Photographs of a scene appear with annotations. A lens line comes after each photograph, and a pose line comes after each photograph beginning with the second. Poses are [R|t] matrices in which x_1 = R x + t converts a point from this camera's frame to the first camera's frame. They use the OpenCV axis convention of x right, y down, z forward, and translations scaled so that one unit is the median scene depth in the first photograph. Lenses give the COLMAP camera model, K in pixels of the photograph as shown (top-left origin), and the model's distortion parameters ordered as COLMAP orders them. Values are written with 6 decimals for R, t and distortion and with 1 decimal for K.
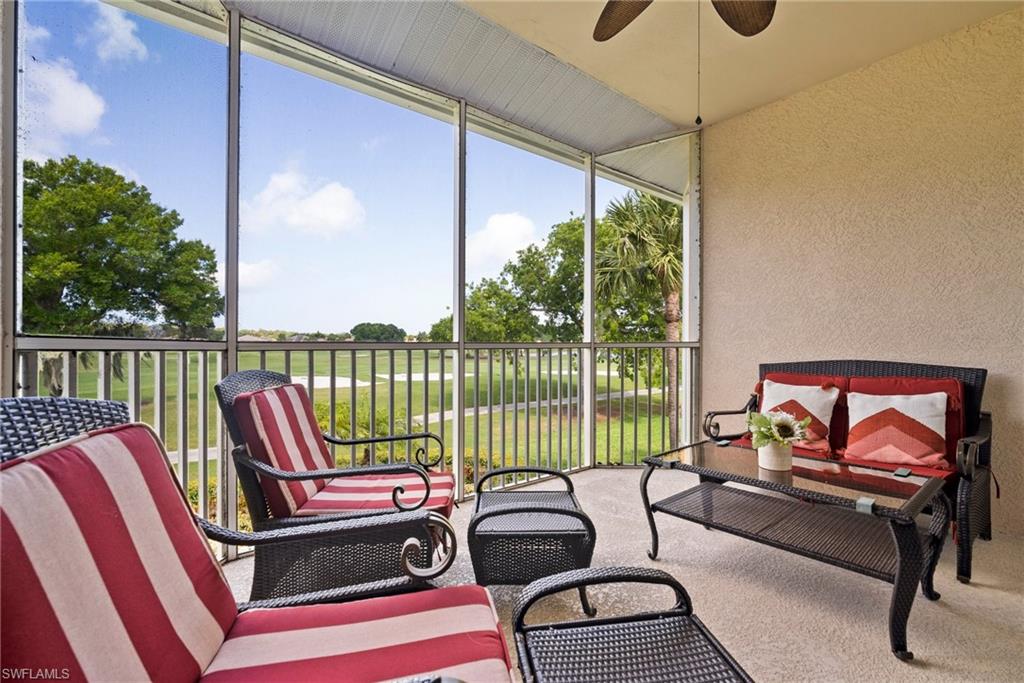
lens RADIAL K [[444.1, 0, 517.2], [0, 444.1, 340.4], [0, 0, 1]] dist [-0.014830, 0.004689]
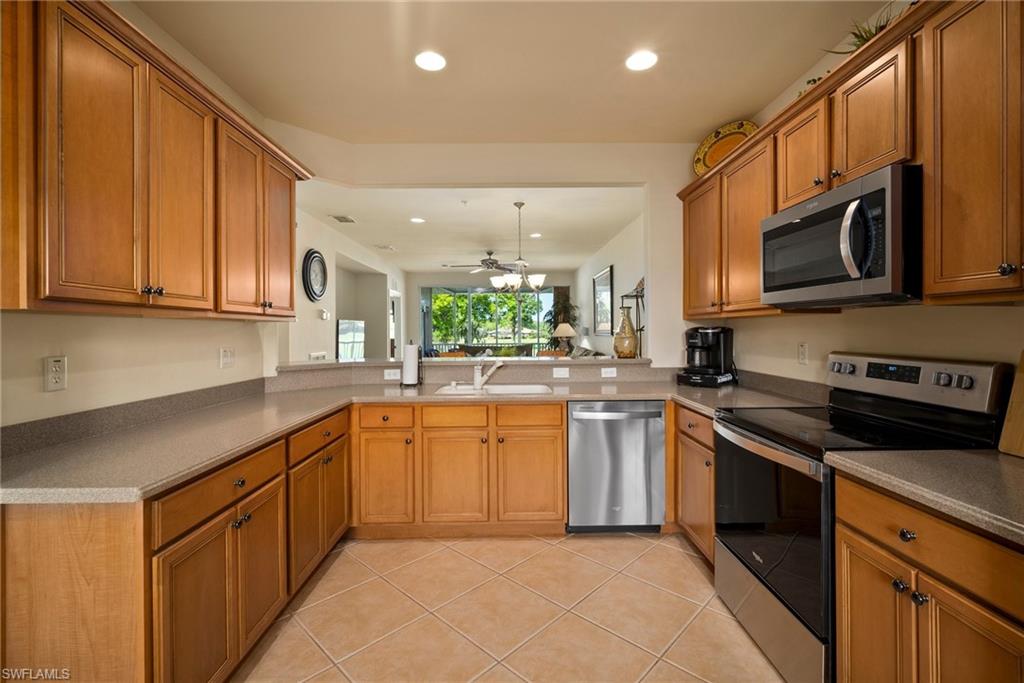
lens RADIAL K [[444.1, 0, 518.8], [0, 444.1, 327.8], [0, 0, 1]] dist [-0.014830, 0.004689]
pose [[0.791448, -0.013401, -0.611090, 2.886525], [0.011177, 0.999910, -0.007452, -0.122656], [0.611135, -0.000932, 0.791526, -2.540849]]
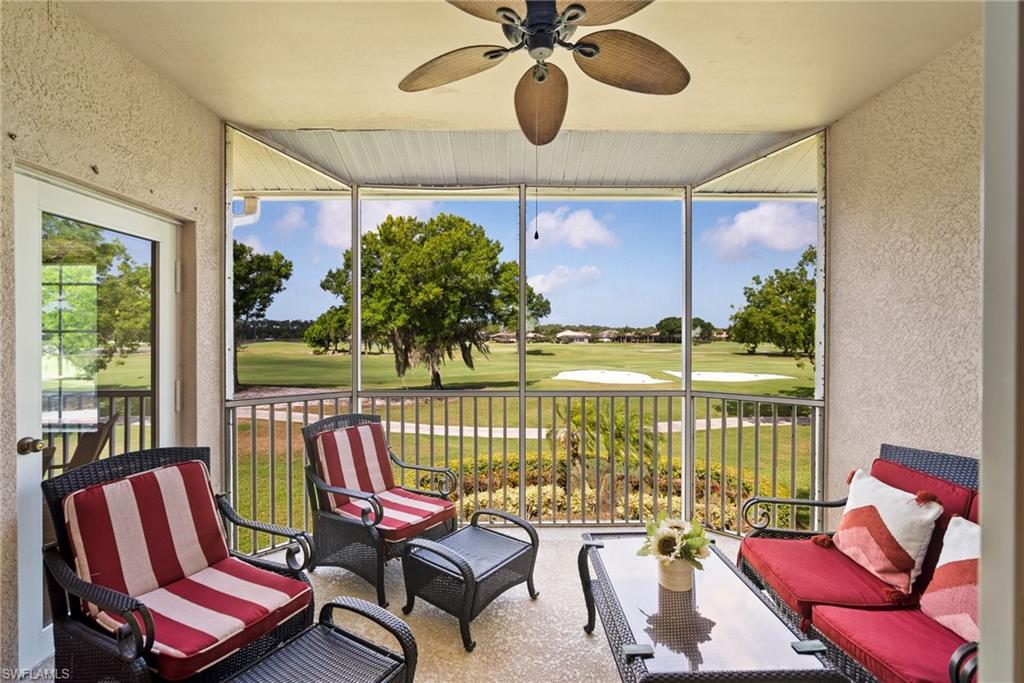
lens RADIAL K [[444.1, 0, 521.4], [0, 444.1, 336.0], [0, 0, 1]] dist [-0.014830, 0.004689]
pose [[0.791390, -0.000796, -0.611311, 0.595107], [0.002670, 0.999994, 0.002155, -0.145180], [0.611306, -0.003338, 0.791387, 0.068732]]
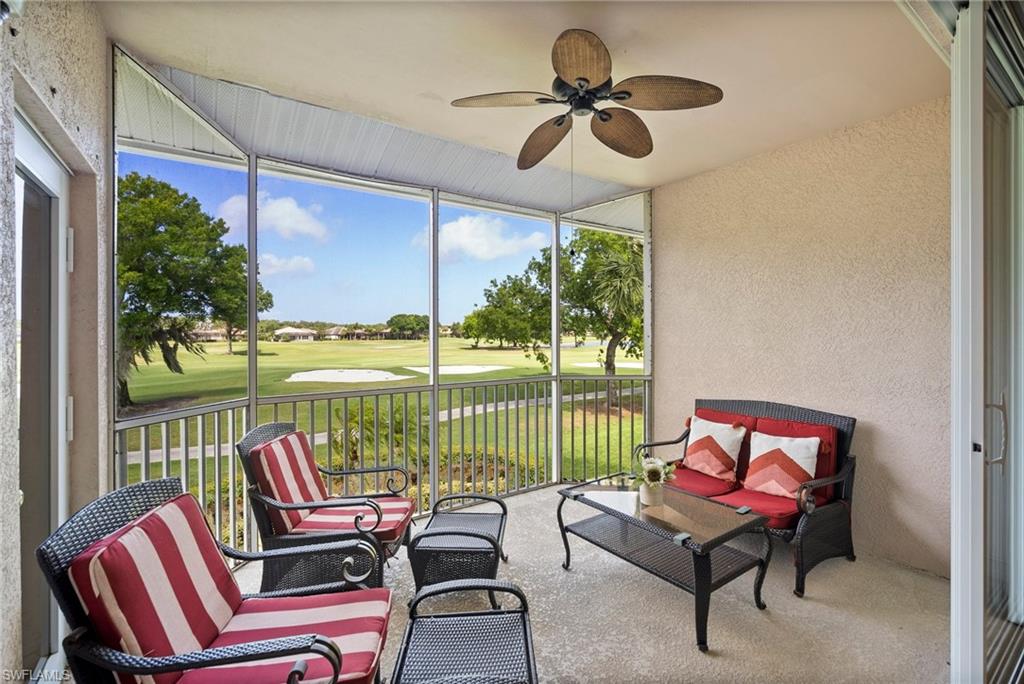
lens RADIAL K [[444.1, 0, 518.1], [0, 444.1, 331.5], [0, 0, 1]] dist [-0.014830, 0.004689]
pose [[0.997405, -0.005303, -0.071794, 0.193632], [0.005450, 0.999983, 0.001856, -0.145814], [0.071783, -0.002243, 0.997418, -0.216260]]
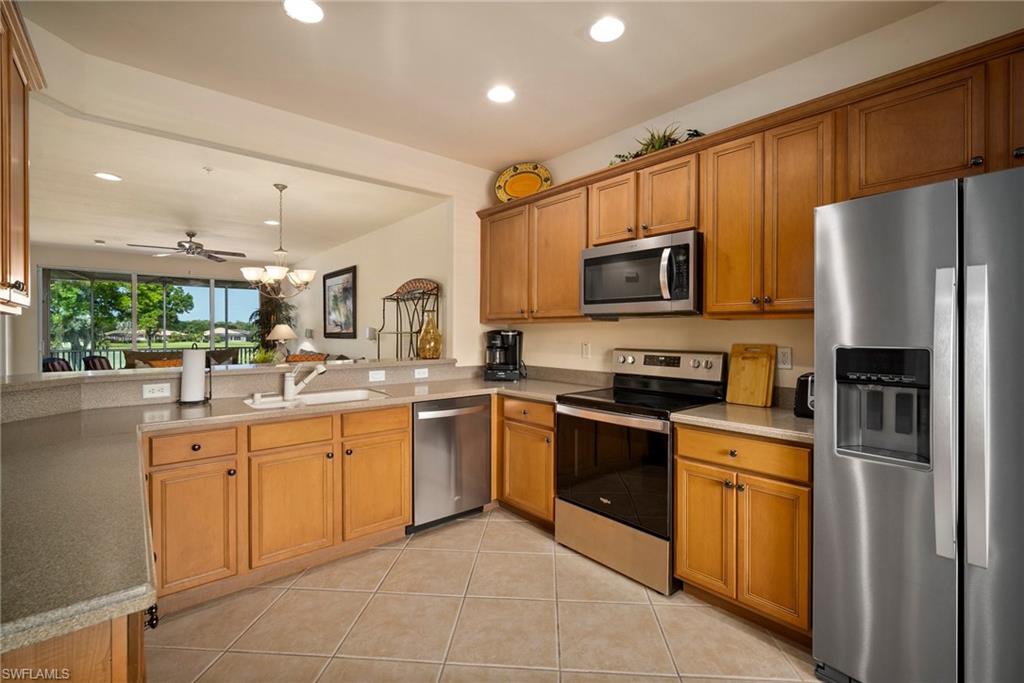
lens RADIAL K [[444.1, 0, 507.9], [0, 444.1, 332.4], [0, 0, 1]] dist [-0.014830, 0.004689]
pose [[0.999728, -0.003868, 0.022997, 2.593628], [0.003834, 0.999991, 0.001557, -0.122985], [-0.023003, -0.001469, 0.999734, -2.670714]]
